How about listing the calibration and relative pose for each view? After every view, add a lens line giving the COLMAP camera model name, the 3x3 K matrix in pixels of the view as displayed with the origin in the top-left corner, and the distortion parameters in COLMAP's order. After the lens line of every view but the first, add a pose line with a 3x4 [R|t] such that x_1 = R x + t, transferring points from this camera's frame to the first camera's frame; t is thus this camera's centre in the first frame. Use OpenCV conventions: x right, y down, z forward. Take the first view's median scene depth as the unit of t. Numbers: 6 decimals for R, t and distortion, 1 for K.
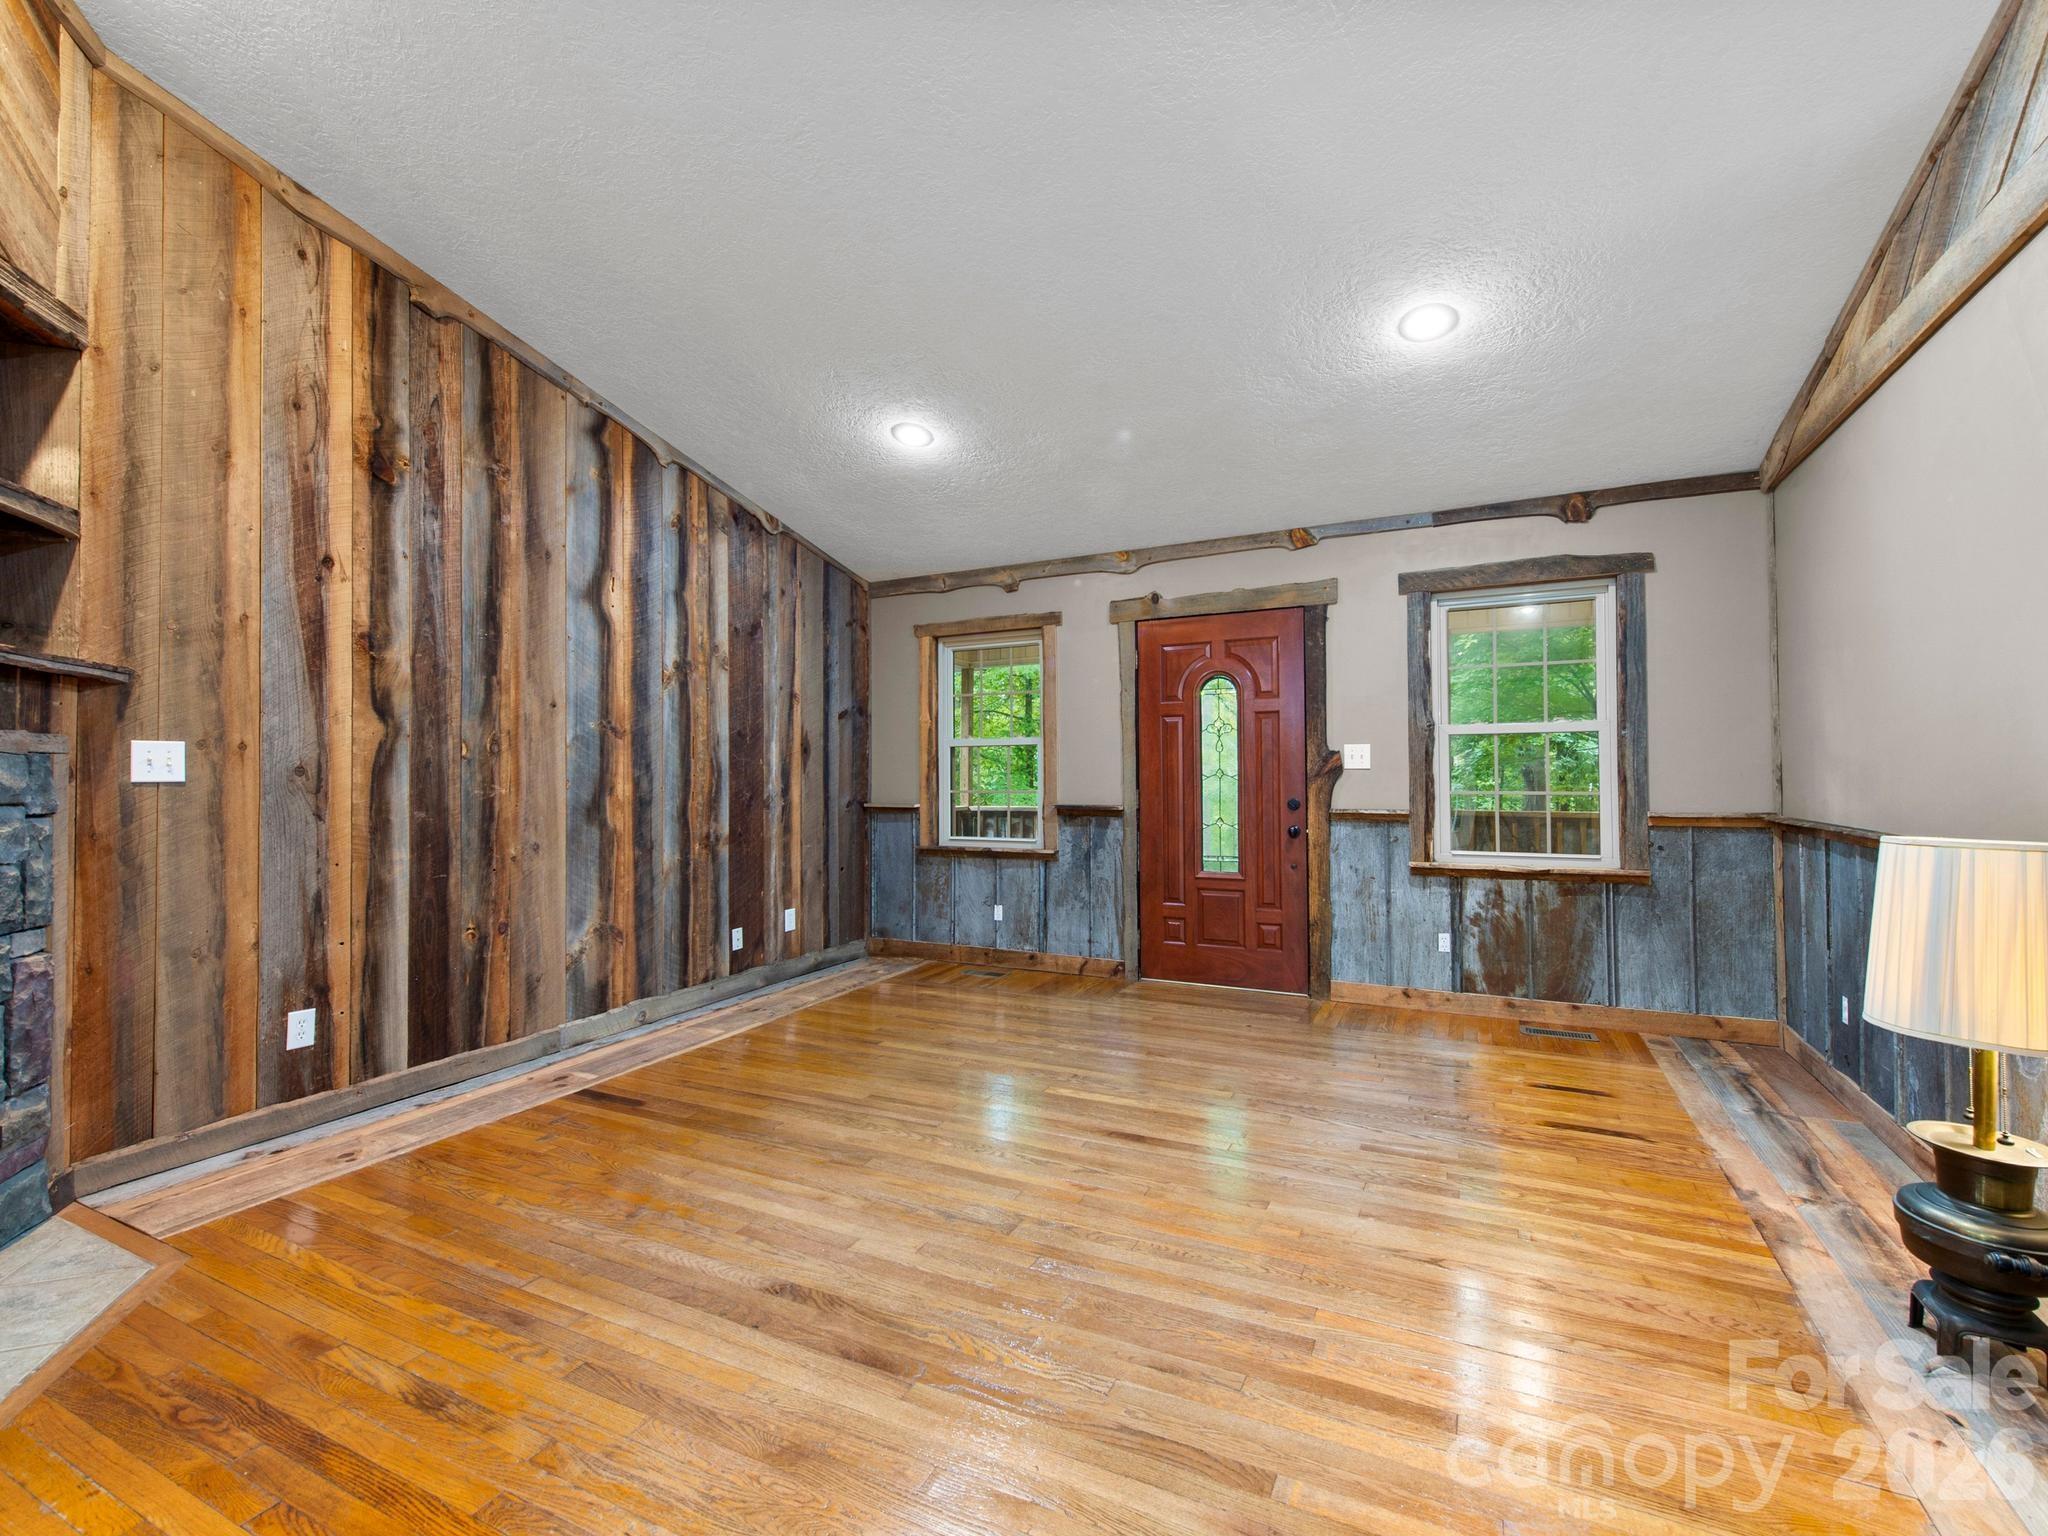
lens RADIAL K [[917.9, 0, 1023.9], [0, 917.9, 760.4], [0, 0, 1]] dist [0.020131, -0.006761]
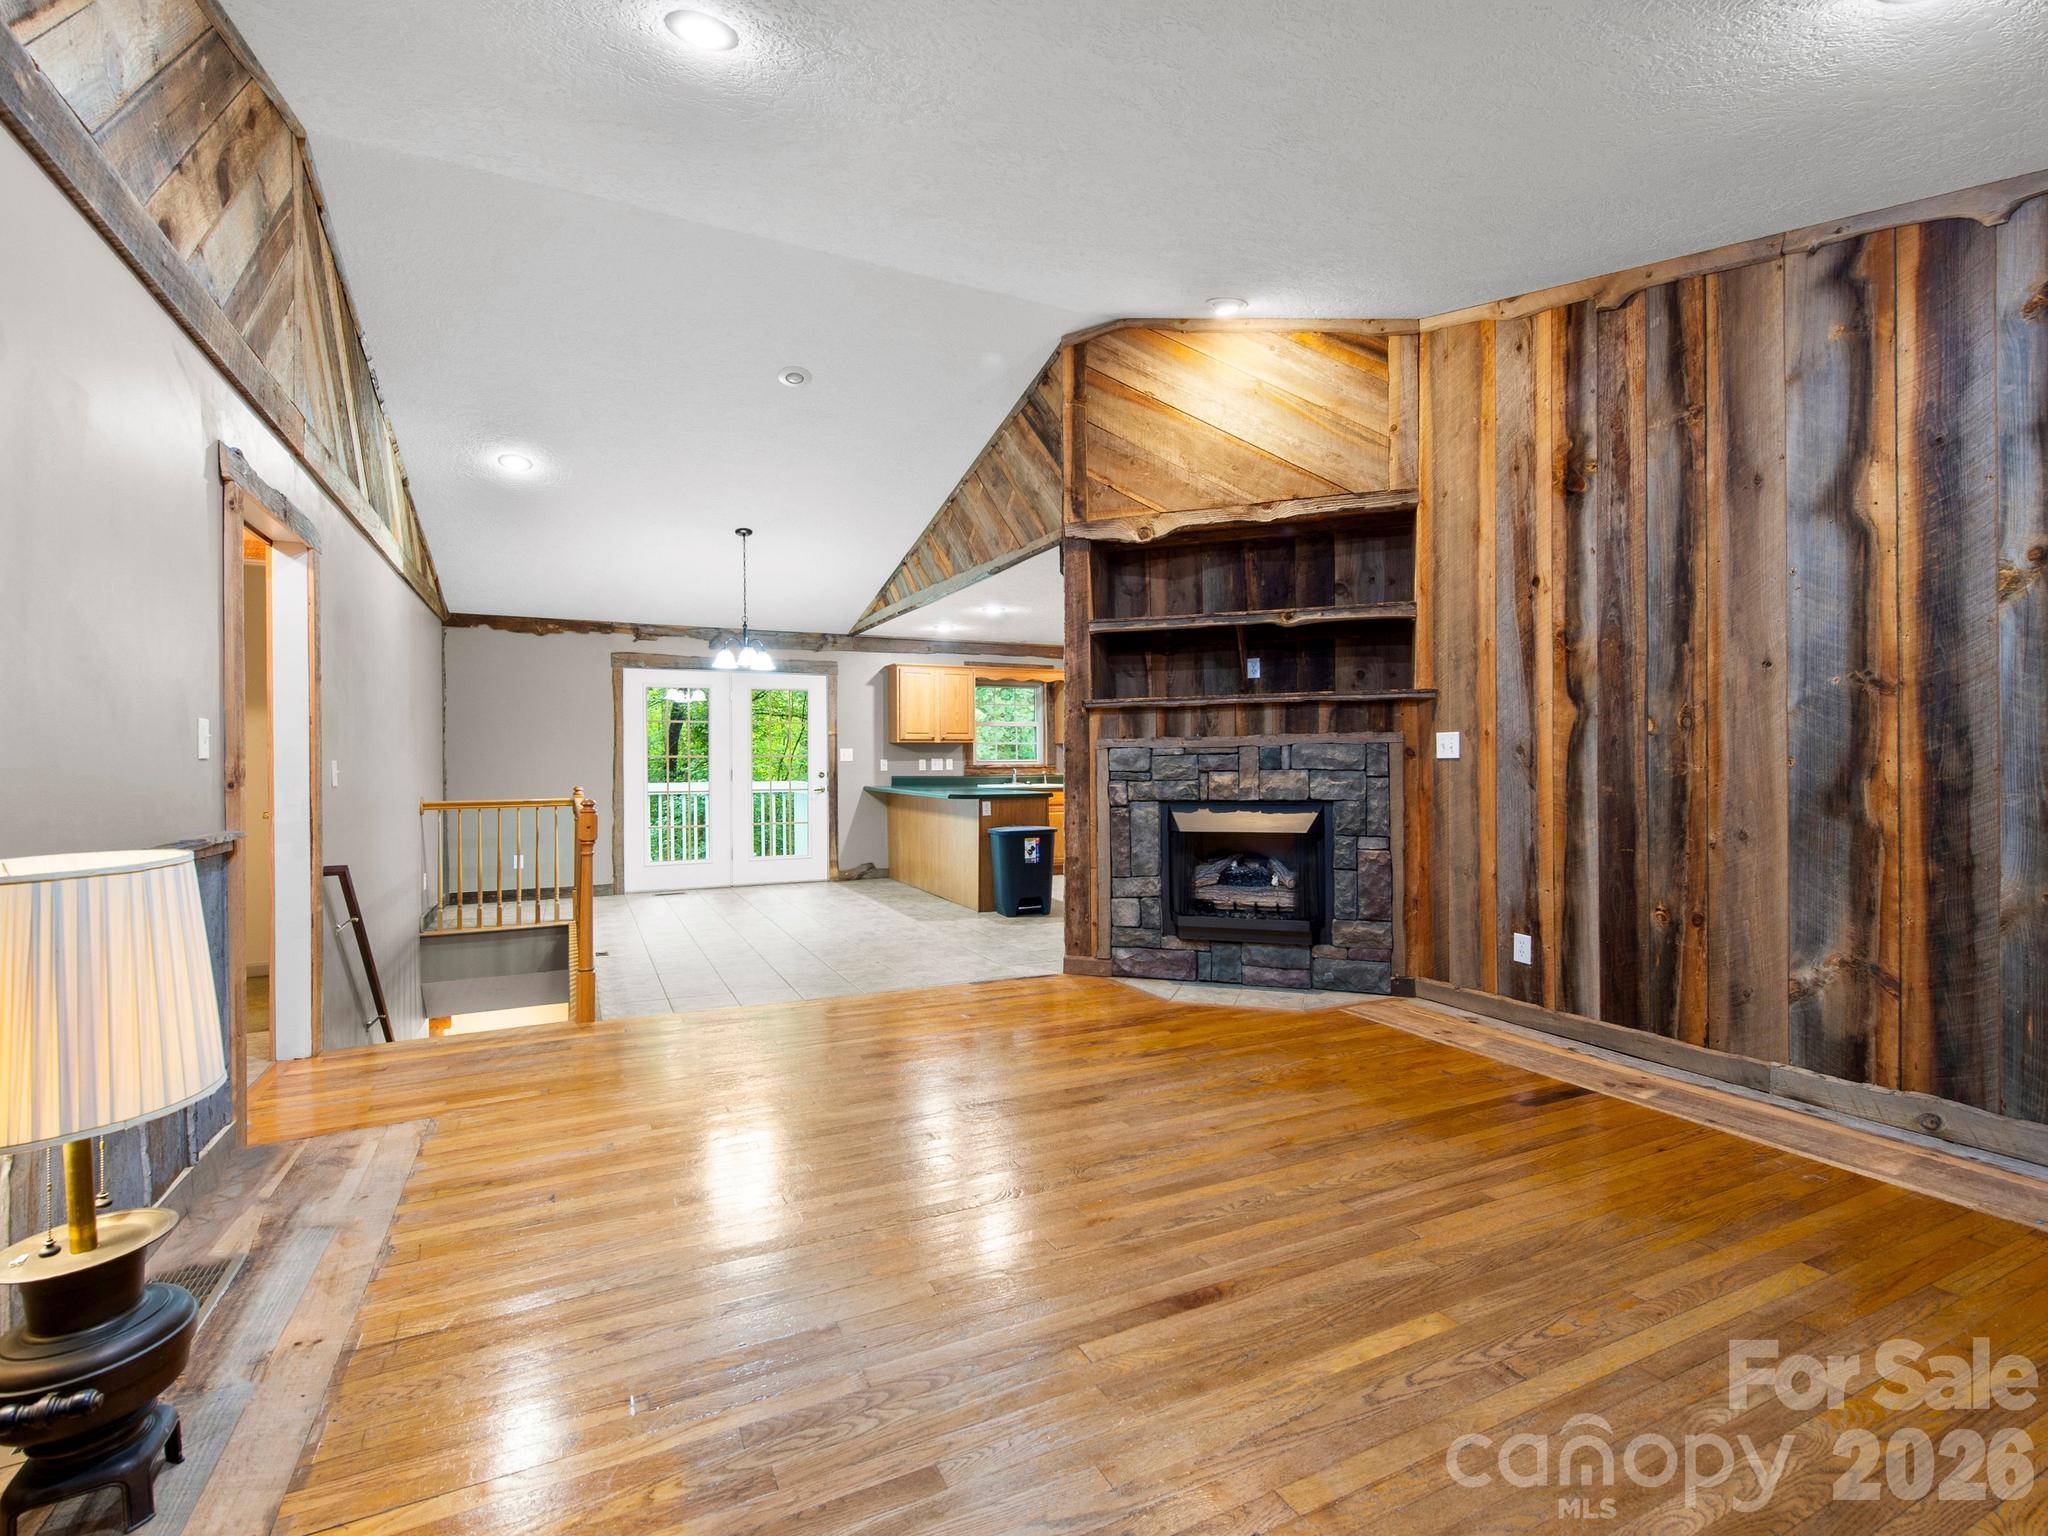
lens RADIAL K [[925.8, 0, 1007.9], [0, 925.8, 764.1], [0, 0, 1]] dist [0.015249, -0.003955]
pose [[-0.620246, 0.013278, -0.784295, 0.586660], [0.026351, 0.999645, -0.003915, 0.014814], [0.783965, -0.023096, -0.620375, 1.067852]]
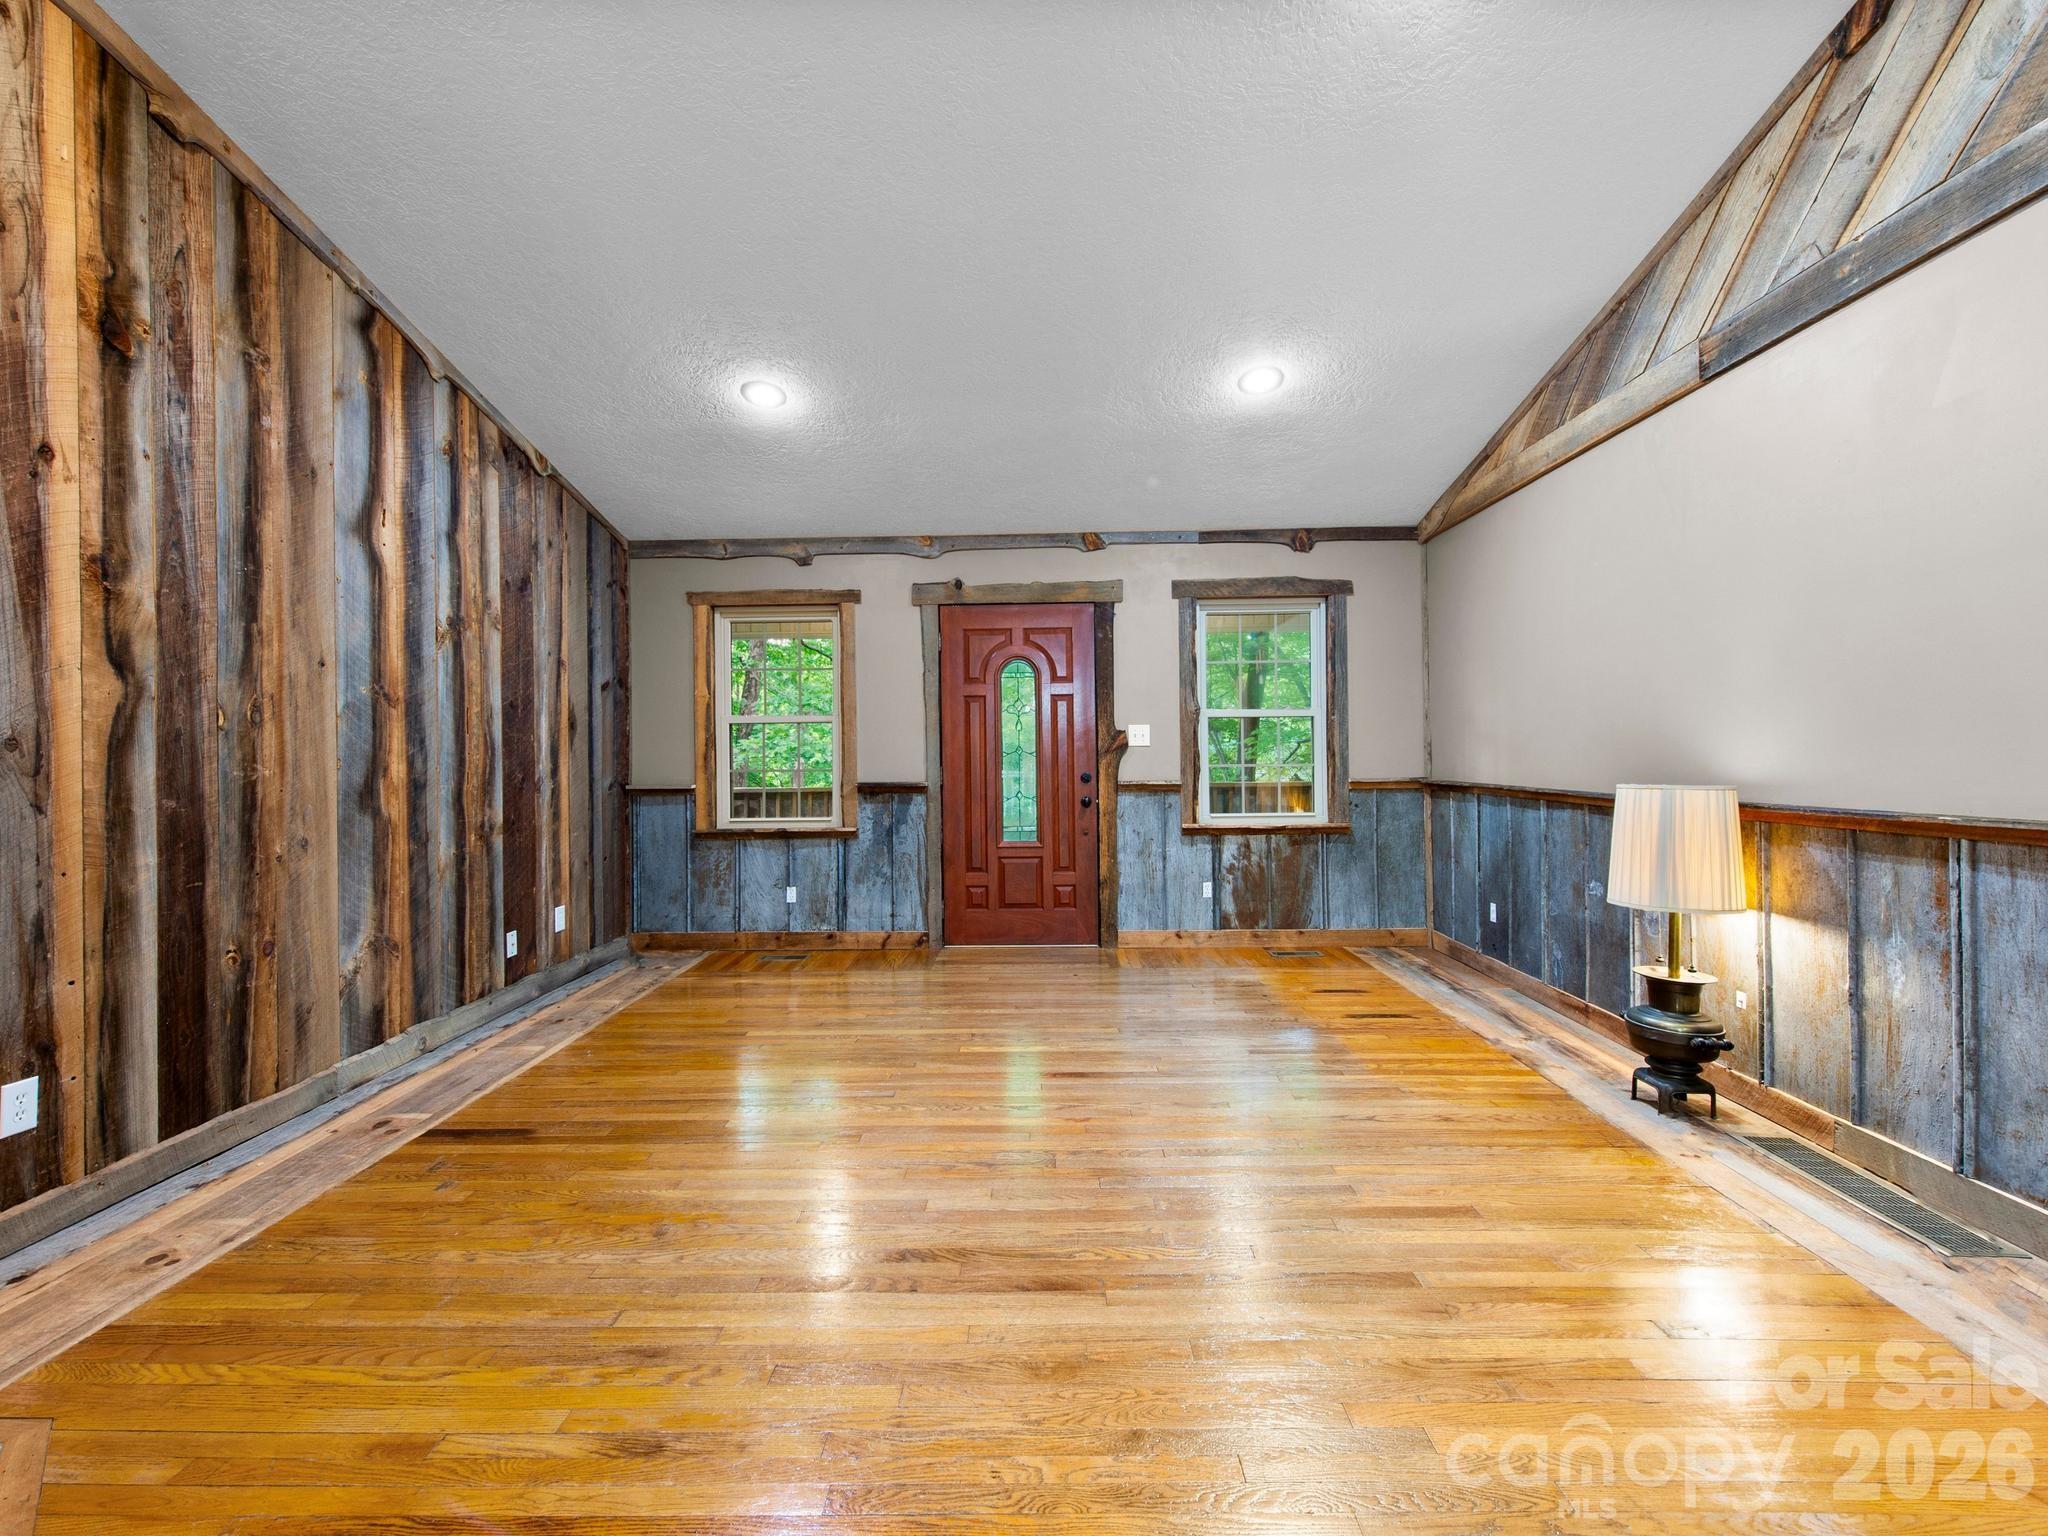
lens RADIAL K [[917.9, 0, 1023.7], [0, 917.9, 750.6], [0, 0, 1]] dist [0.020131, -0.006761]
pose [[0.903366, -0.001669, 0.428868, -0.332940], [-0.001651, 0.999971, 0.007370, 0.008481], [-0.428868, -0.007366, 0.903337, 0.022772]]
